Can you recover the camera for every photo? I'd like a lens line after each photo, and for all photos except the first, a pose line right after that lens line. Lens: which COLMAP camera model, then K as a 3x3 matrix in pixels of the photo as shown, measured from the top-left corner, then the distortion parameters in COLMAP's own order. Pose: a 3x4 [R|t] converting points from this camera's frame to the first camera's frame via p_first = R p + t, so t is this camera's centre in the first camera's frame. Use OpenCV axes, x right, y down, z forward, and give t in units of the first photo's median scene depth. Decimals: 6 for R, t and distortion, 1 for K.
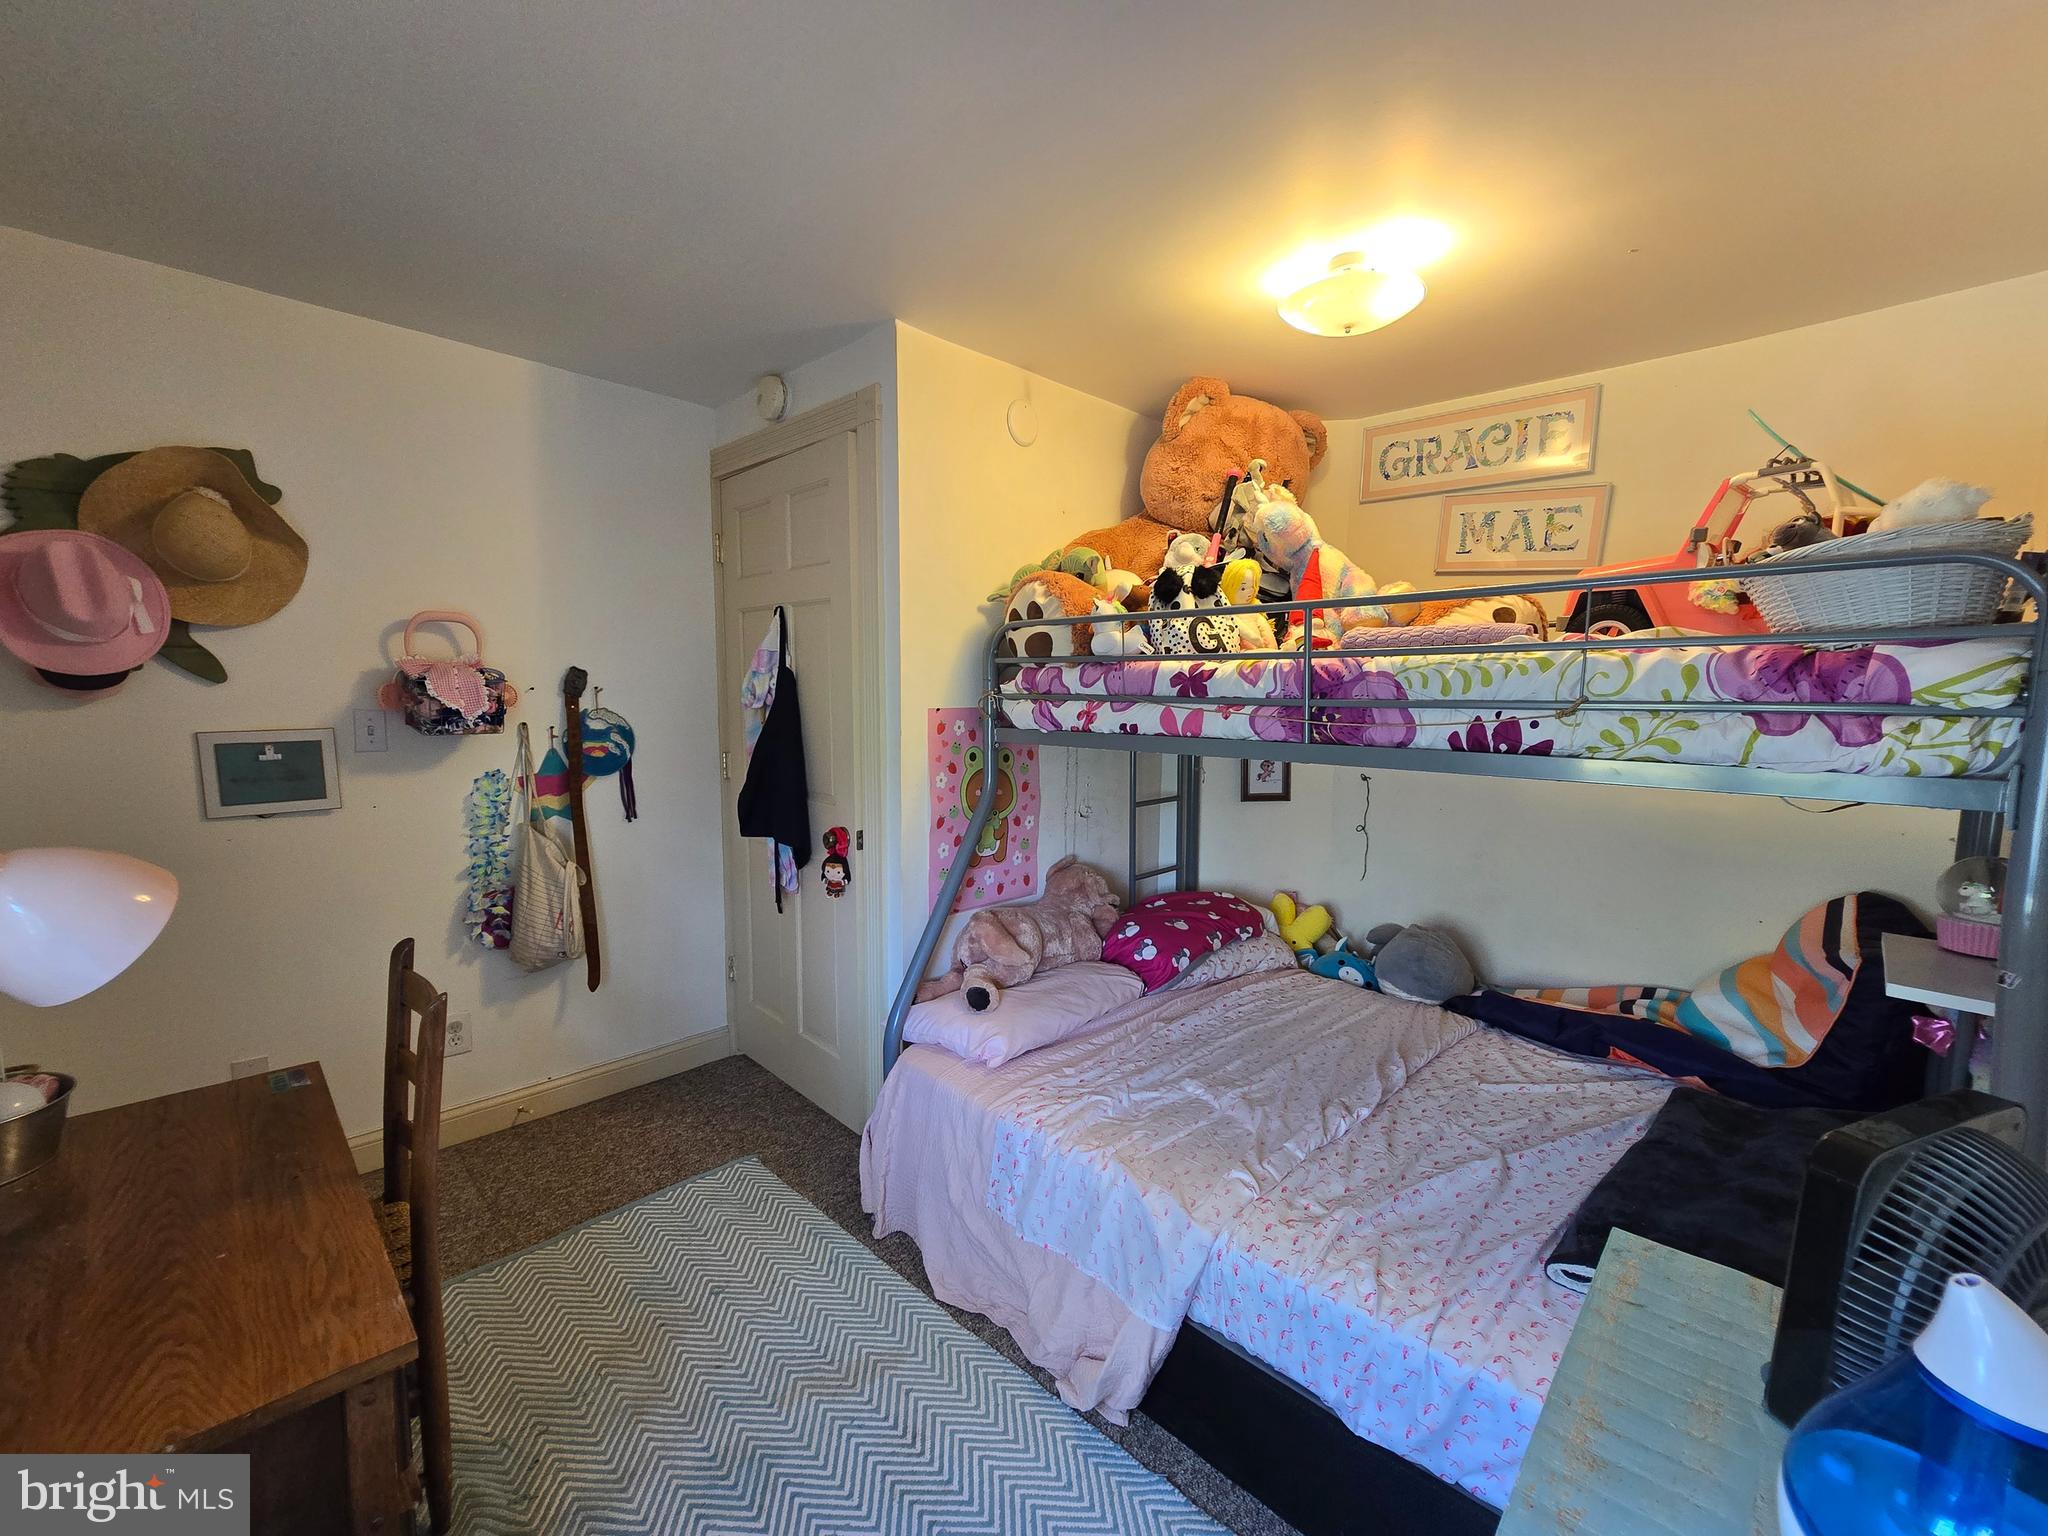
lens RADIAL K [[838.4, 0, 1014.2], [0, 838.4, 780.4], [0, 0, 1]] dist [-0.006363, -0.000112]
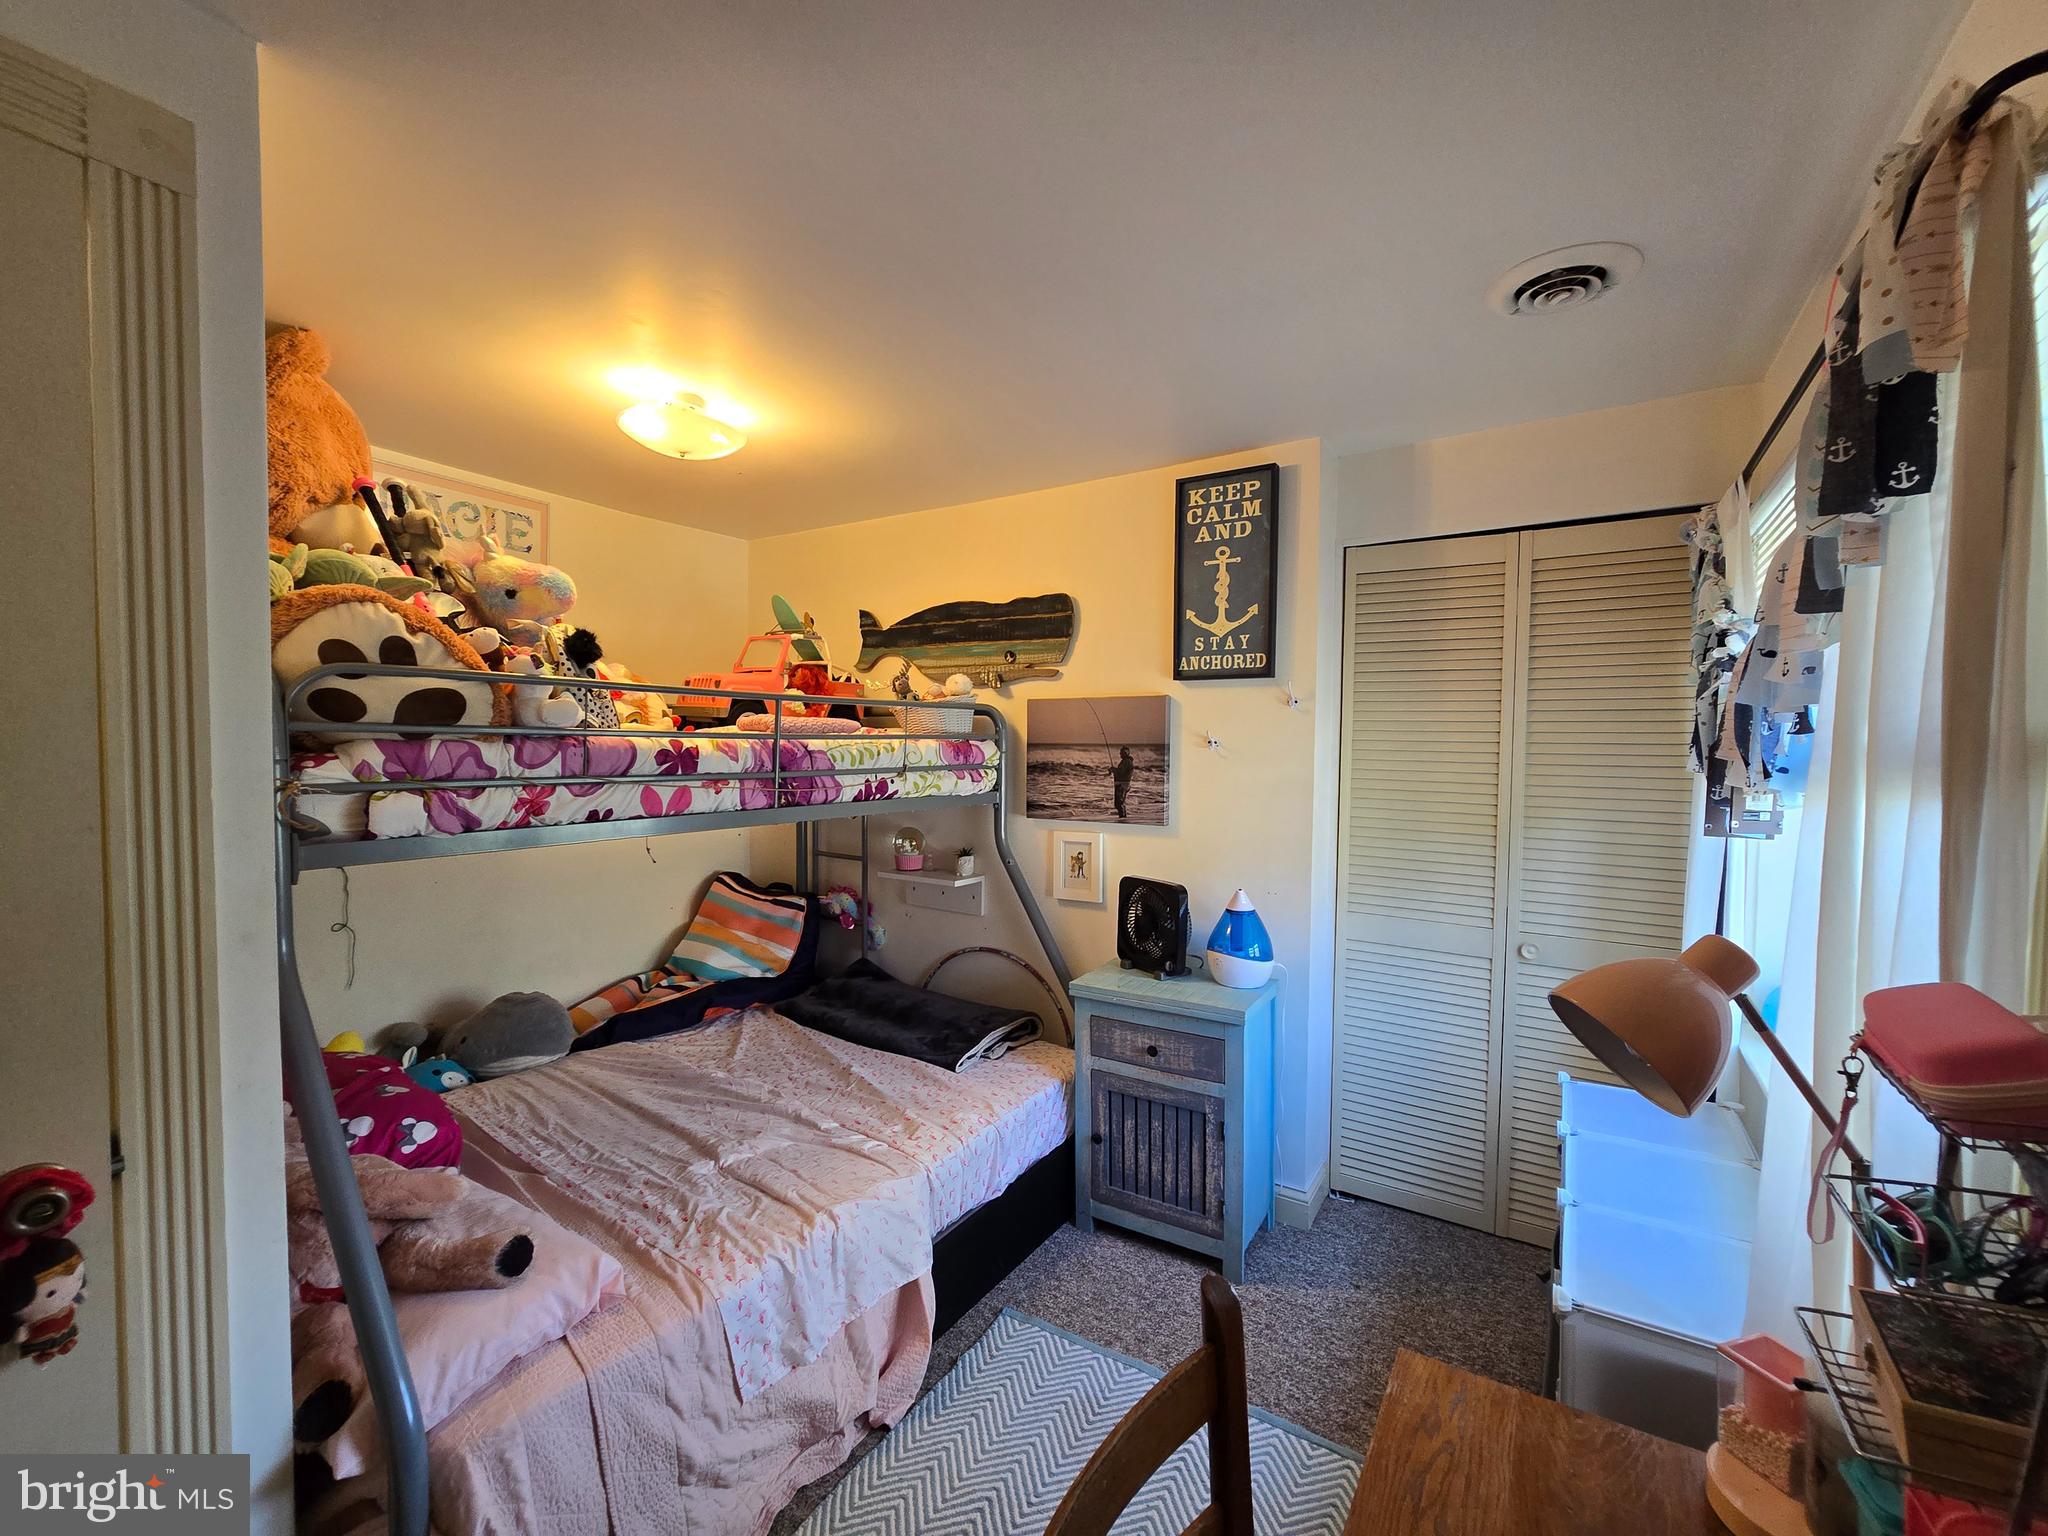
lens RADIAL K [[838.4, 0, 1022.4], [0, 838.4, 776.3], [0, 0, 1]] dist [-0.006363, -0.000112]
pose [[-0.211851, -0.043082, 0.976352, -0.910624], [0.100184, 0.992808, 0.065547, -0.132783], [-0.972153, 0.111701, -0.206011, 0.885937]]
